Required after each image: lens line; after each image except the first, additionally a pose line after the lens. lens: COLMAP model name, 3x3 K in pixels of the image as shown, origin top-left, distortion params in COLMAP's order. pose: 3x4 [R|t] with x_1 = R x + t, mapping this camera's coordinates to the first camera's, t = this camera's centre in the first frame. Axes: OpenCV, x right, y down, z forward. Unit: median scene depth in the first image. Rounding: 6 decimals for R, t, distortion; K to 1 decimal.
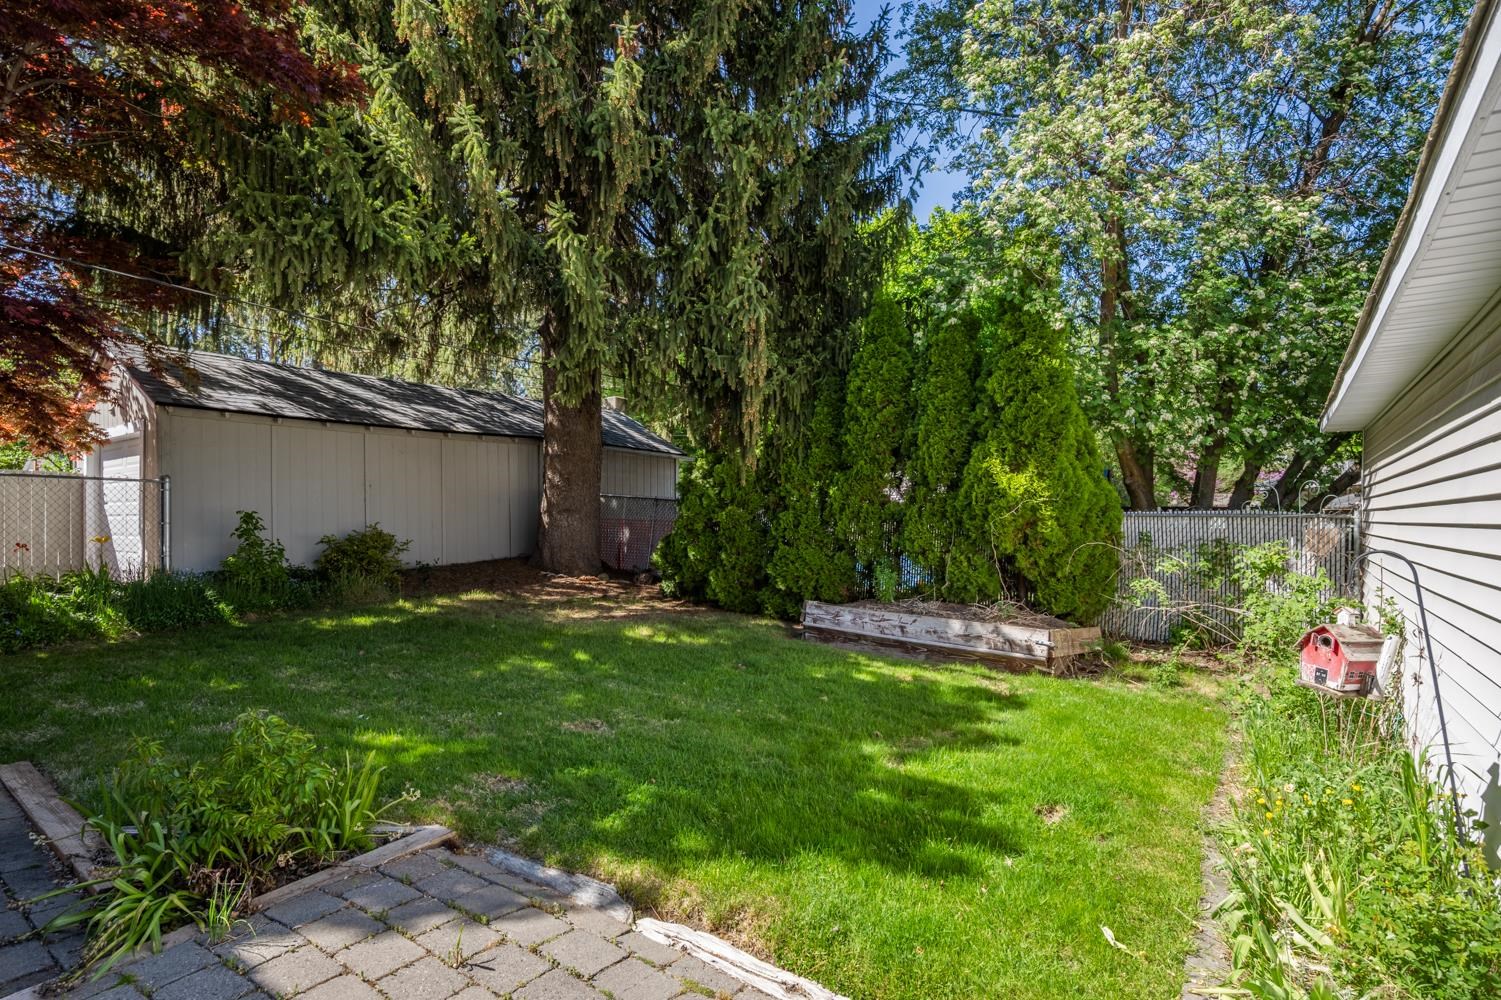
lens RADIAL K [[769.8, 0, 748.8], [0, 769.8, 508.8], [0, 0, 1]] dist [0.000952, 0.001002]
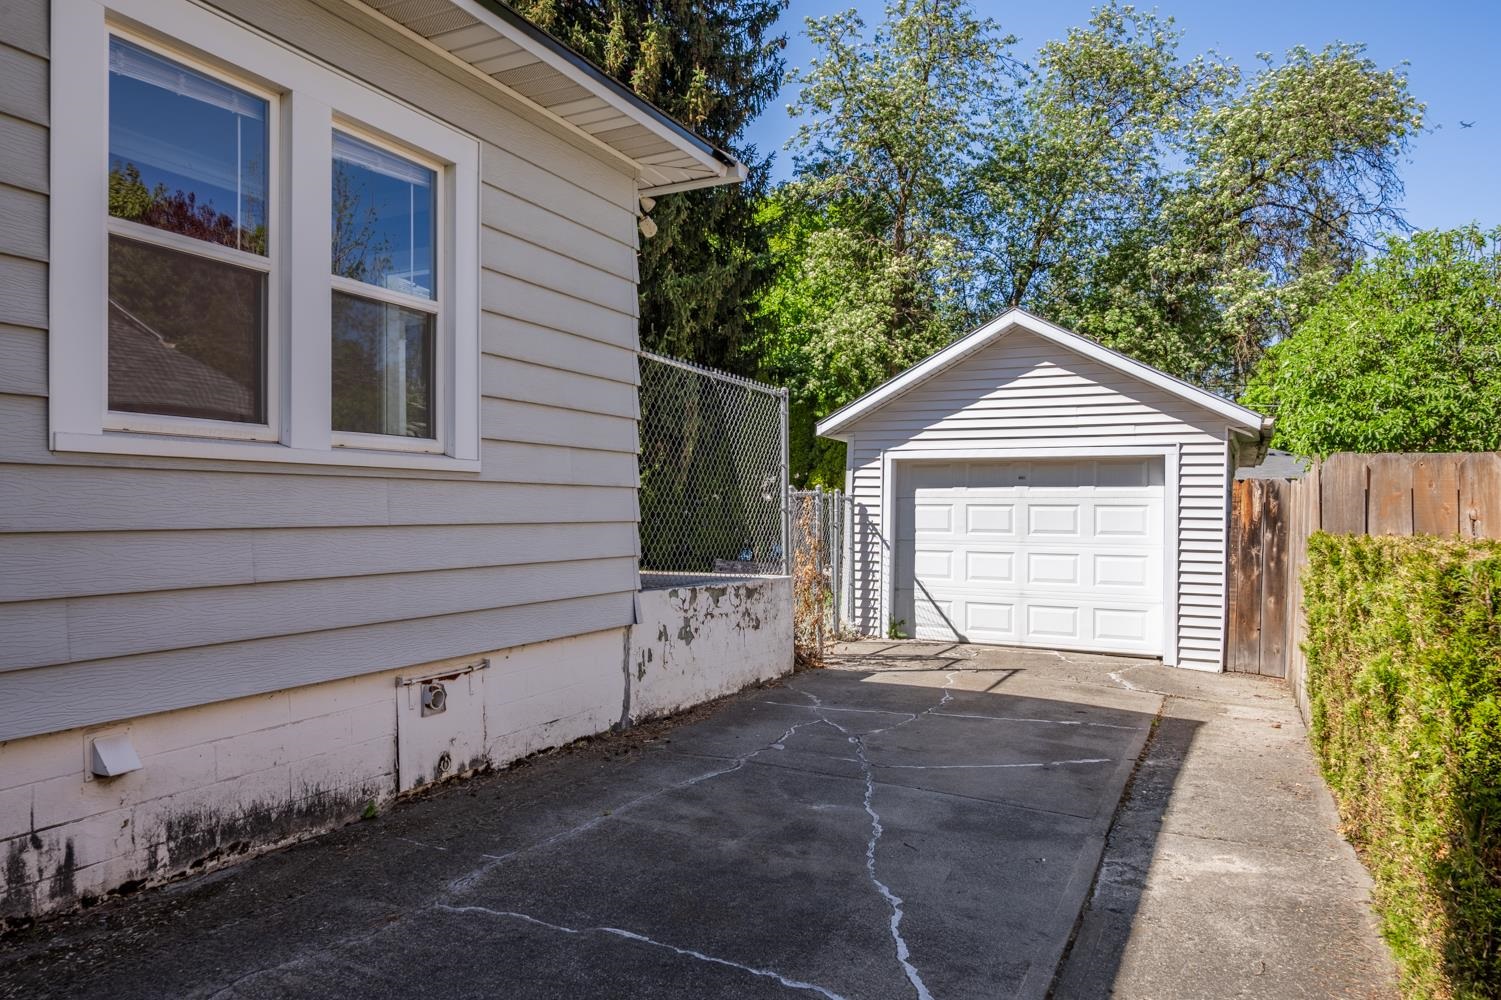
lens RADIAL K [[996.9, 0, 750.5], [0, 996.9, 500.0], [0, 0, 1]] dist [-0.000651, -0.000040]
pose [[0.987511, 0.027504, 0.155129, -0.191620], [-0.026648, 0.999616, -0.007595, 0.003961], [-0.155279, 0.003366, 0.987865, -1.212751]]
